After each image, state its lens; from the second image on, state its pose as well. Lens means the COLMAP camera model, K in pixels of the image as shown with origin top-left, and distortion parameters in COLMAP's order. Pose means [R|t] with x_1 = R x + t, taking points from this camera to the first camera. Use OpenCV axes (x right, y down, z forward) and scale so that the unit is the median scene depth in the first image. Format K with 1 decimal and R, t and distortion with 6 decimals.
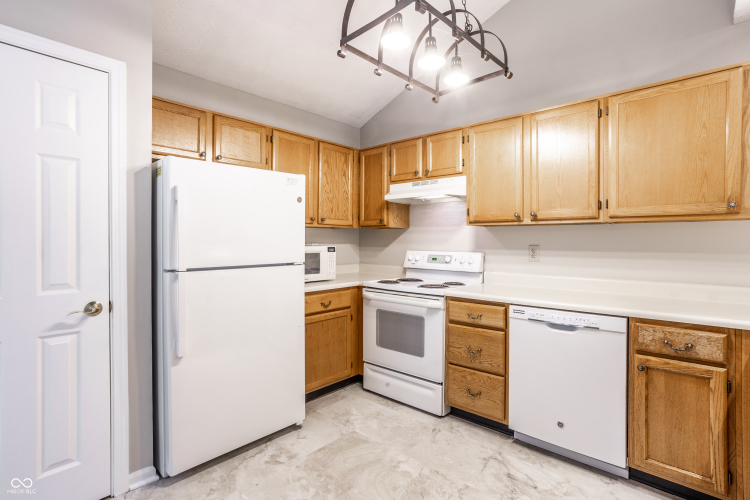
lens RADIAL K [[369.5, 0, 371.8], [0, 369.5, 247.5], [0, 0, 1]] dist [-0.038802, 0.029351]
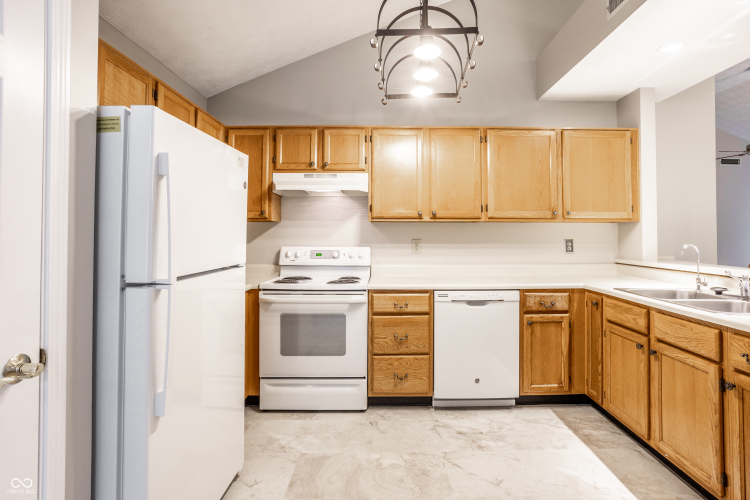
lens RADIAL K [[401.6, 0, 376.6], [0, 401.6, 230.0], [0, 0, 1]] dist [-0.032417, 0.000466]
pose [[0.738649, 0.006122, 0.674062, -0.548815], [0.013504, 0.999624, -0.023877, -0.007457], [-0.673955, 0.026739, 0.738288, 0.161677]]
